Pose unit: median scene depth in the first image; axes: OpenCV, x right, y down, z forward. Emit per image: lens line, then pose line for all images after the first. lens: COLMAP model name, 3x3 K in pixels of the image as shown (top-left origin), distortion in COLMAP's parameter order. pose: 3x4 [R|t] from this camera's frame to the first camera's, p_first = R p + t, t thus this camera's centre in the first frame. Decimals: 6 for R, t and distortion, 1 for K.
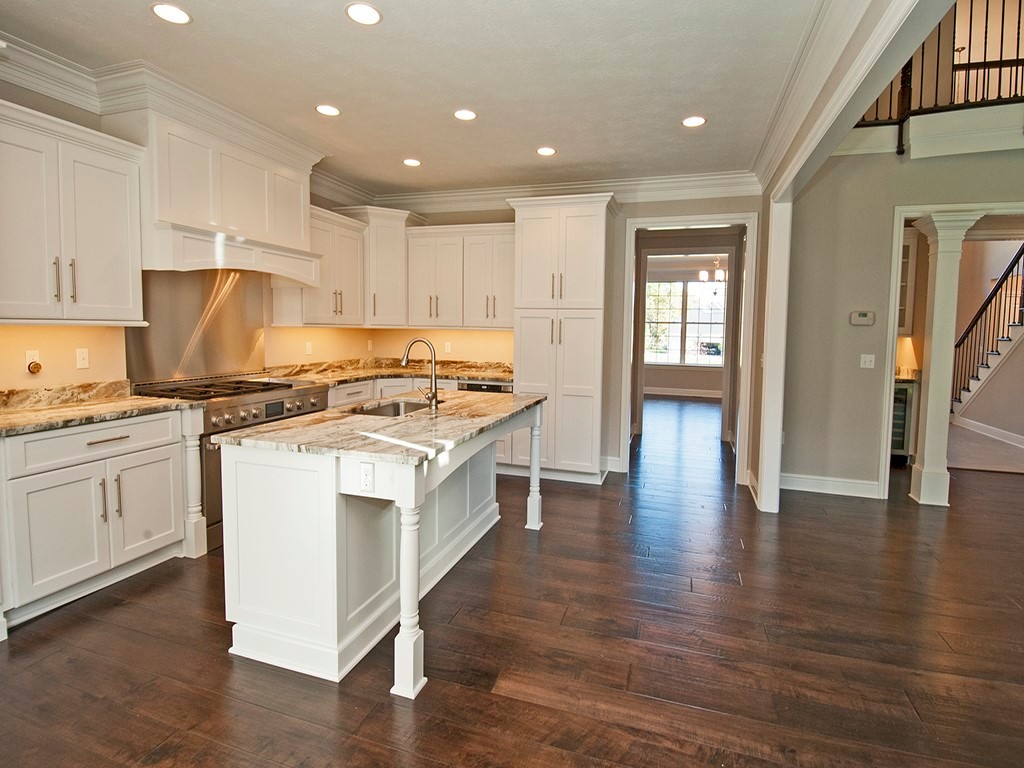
lens RADIAL K [[497.6, 0, 530.8], [0, 497.6, 359.7], [0, 0, 1]] dist [-0.010033, -0.004772]
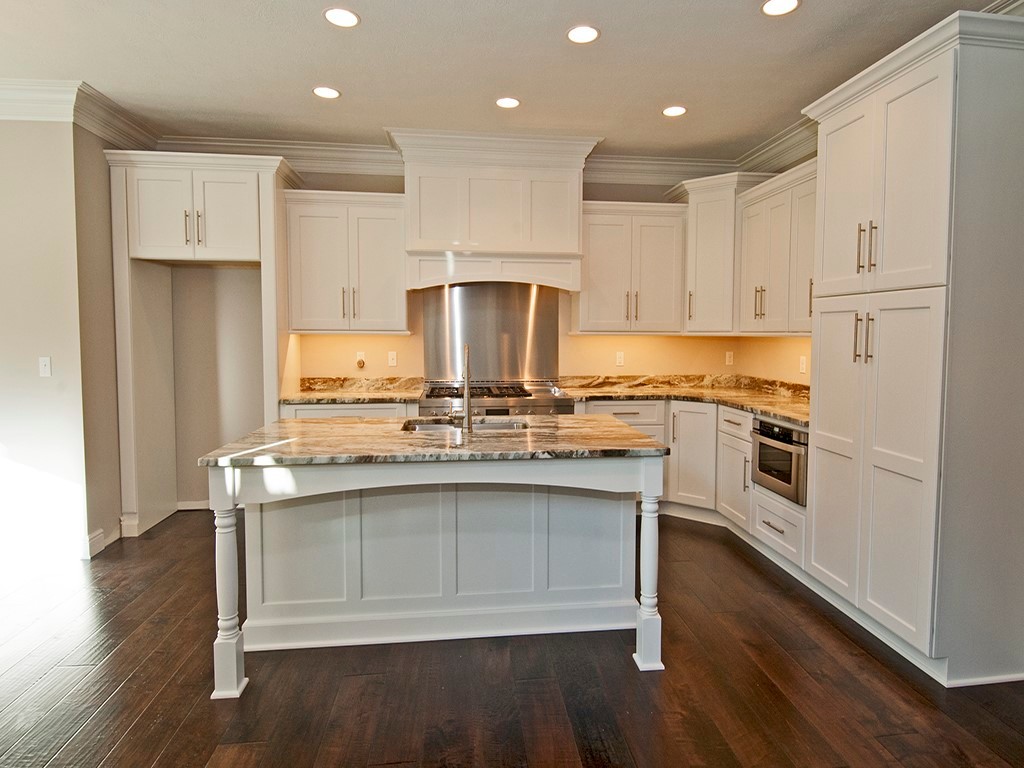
lens RADIAL K [[569.9, 0, 529.3], [0, 569.9, 362.9], [0, 0, 1]] dist [-0.003565, -0.002367]
pose [[0.402313, 0.031514, -0.914960, 0.442139], [-0.053592, 0.998504, 0.010827, -0.018608], [0.913932, 0.044679, 0.403400, 0.455121]]
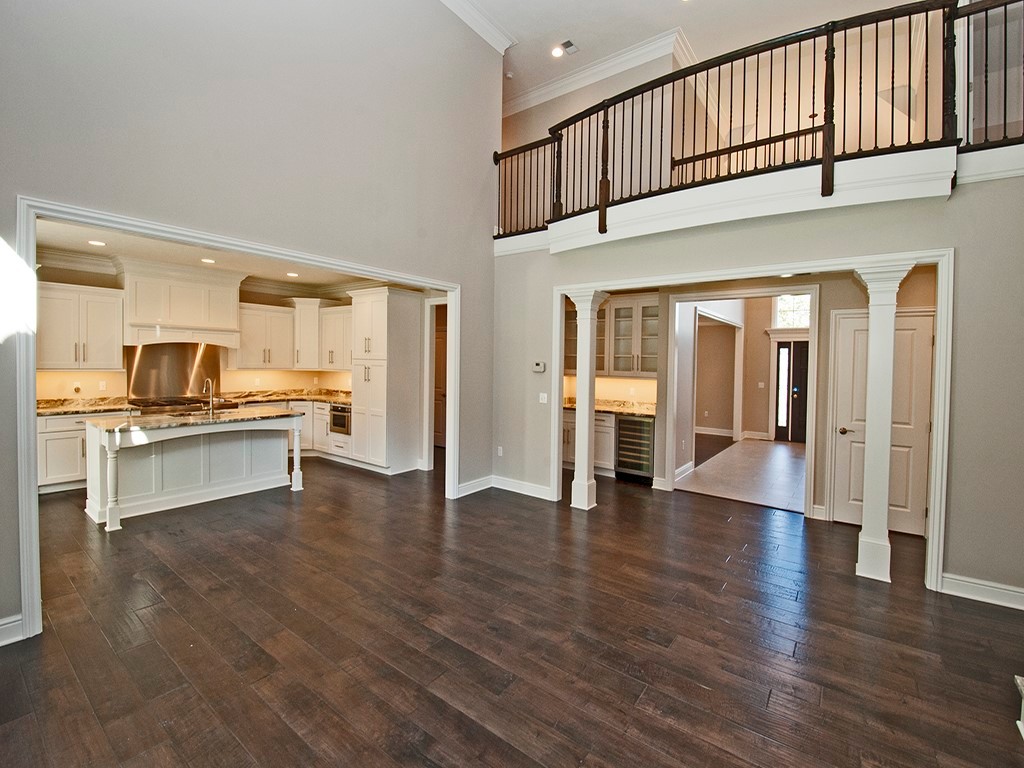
lens RADIAL K [[455.3, 0, 533.2], [0, 455.3, 373.3], [0, 0, 1]] dist [0.003074, -0.007558]
pose [[0.944203, 0.008171, -0.329263, 1.016355], [-0.021566, 0.999081, -0.037051, -0.016615], [0.328658, 0.042085, 0.943511, -0.185996]]
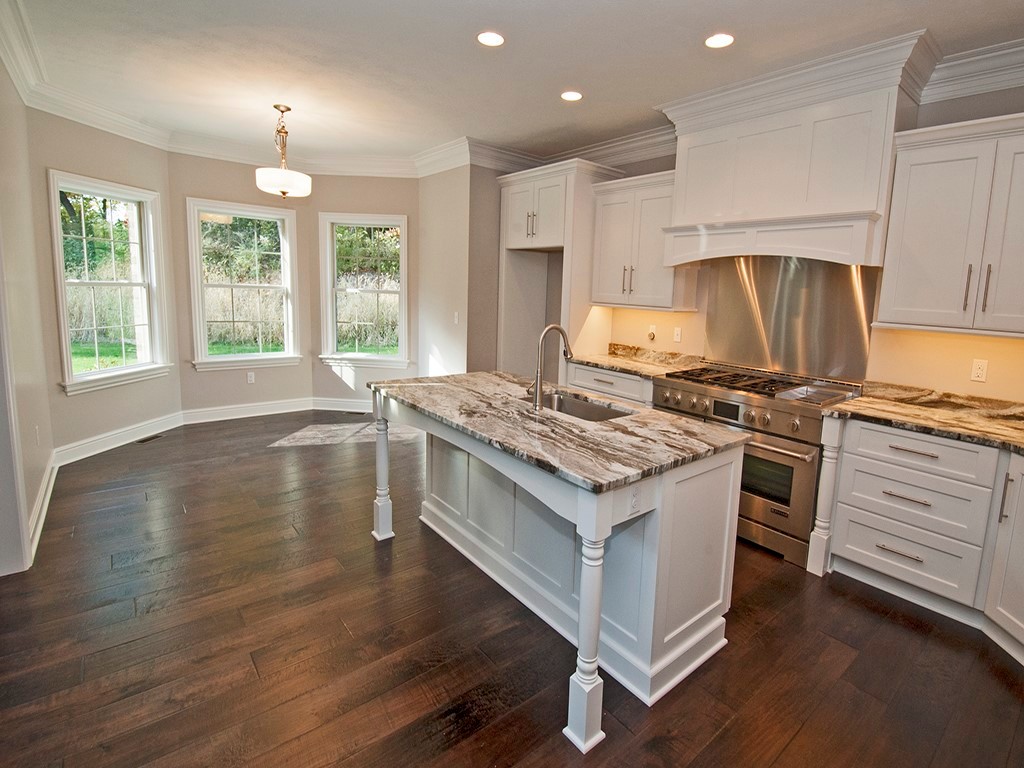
lens RADIAL K [[496.1, 0, 524.6], [0, 496.1, 354.3], [0, 0, 1]] dist [-0.011395, -0.002315]
pose [[-0.557684, 0.067789, -0.827280, 0.320536], [-0.104833, 0.982927, 0.151212, -0.073879], [0.823406, 0.171055, -0.541056, 0.905549]]
